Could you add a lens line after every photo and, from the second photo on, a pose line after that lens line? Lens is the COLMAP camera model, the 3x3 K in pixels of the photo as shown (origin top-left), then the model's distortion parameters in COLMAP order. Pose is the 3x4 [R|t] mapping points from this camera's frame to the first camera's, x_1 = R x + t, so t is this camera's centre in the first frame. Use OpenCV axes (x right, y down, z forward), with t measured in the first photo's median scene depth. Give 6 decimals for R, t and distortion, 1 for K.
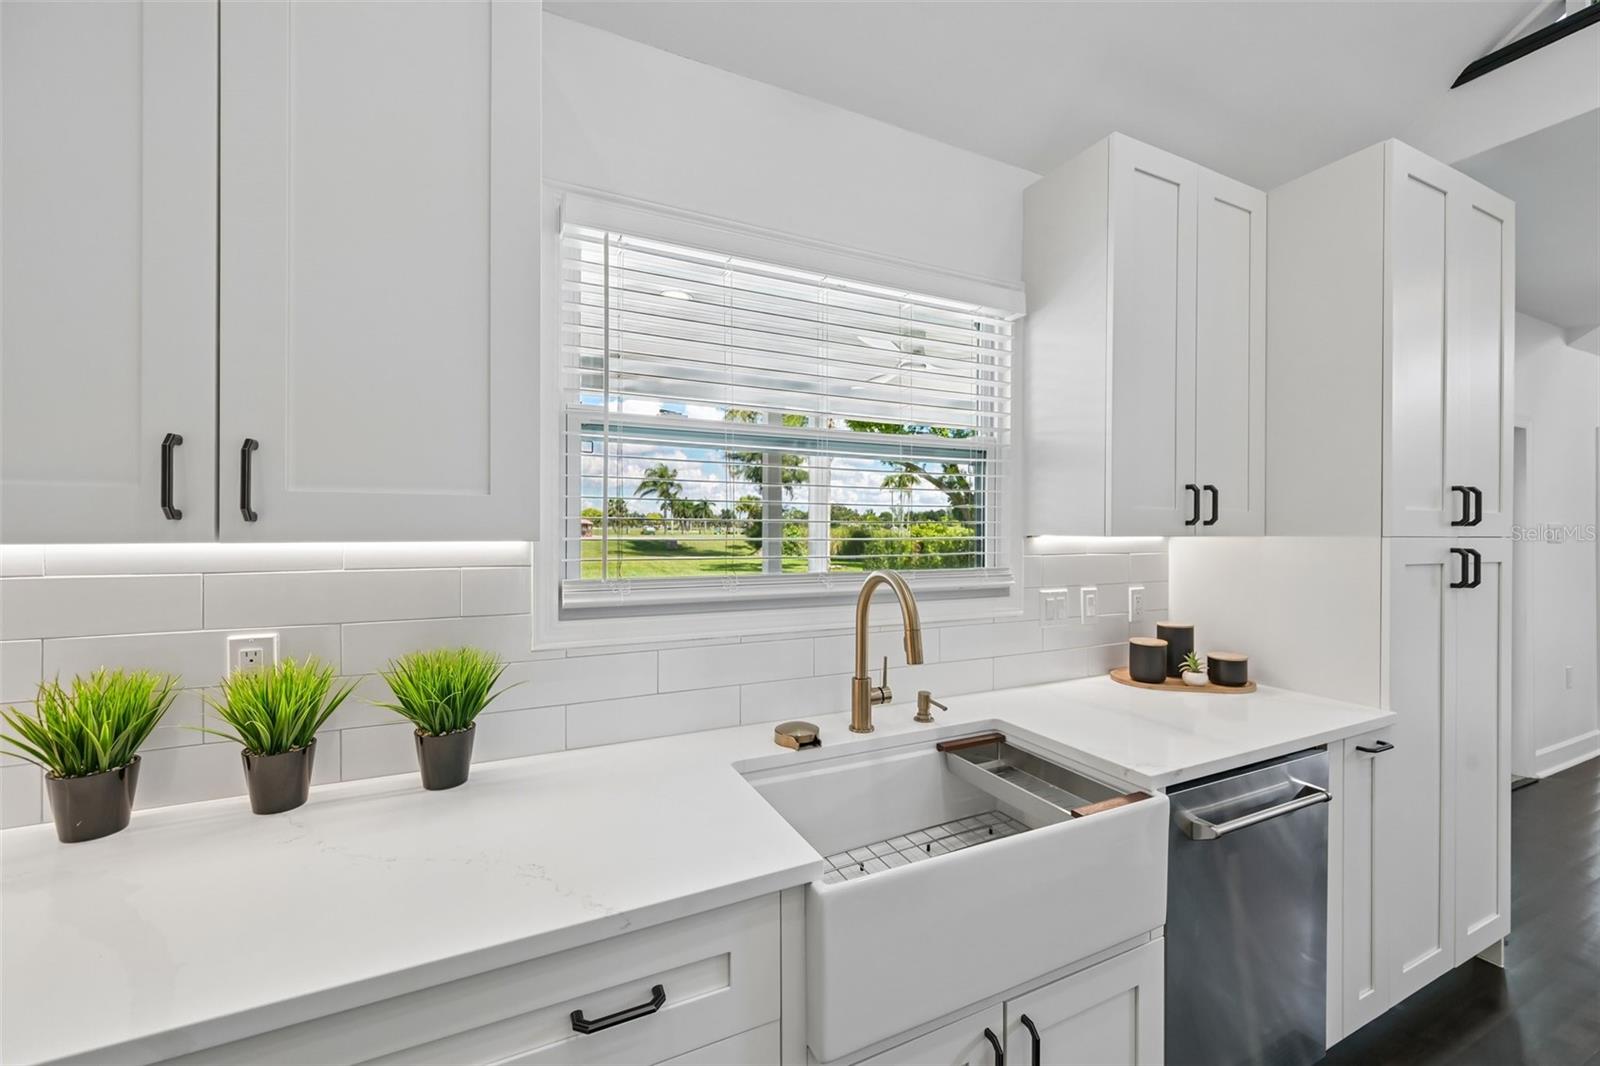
lens RADIAL K [[631.5, 0, 794.2], [0, 631.5, 539.0], [0, 0, 1]] dist [-0.004425, 0.000611]
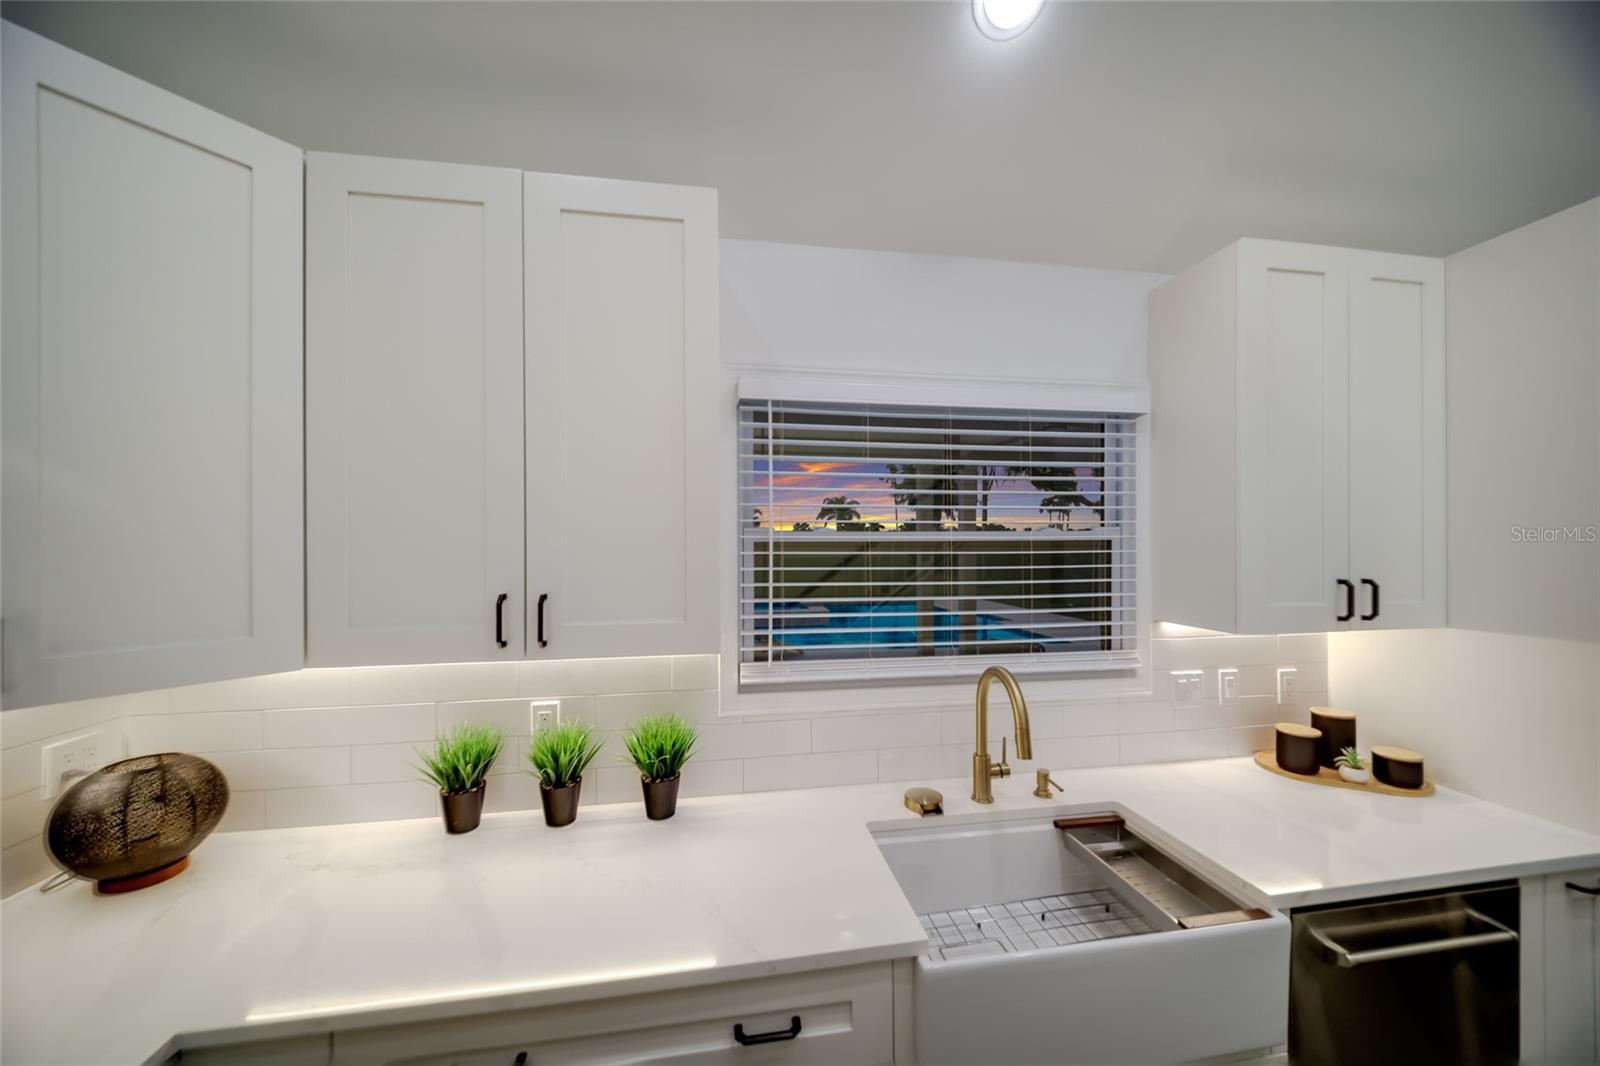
lens RADIAL K [[561.5, 0, 799.6], [0, 561.5, 521.3], [0, 0, 1]] dist [0.001153, -0.001540]
pose [[0.957511, -0.008092, -0.288282, 0.093622], [0.006201, 0.999953, -0.007471, -0.219828], [0.288329, 0.005366, 0.957516, -0.094691]]
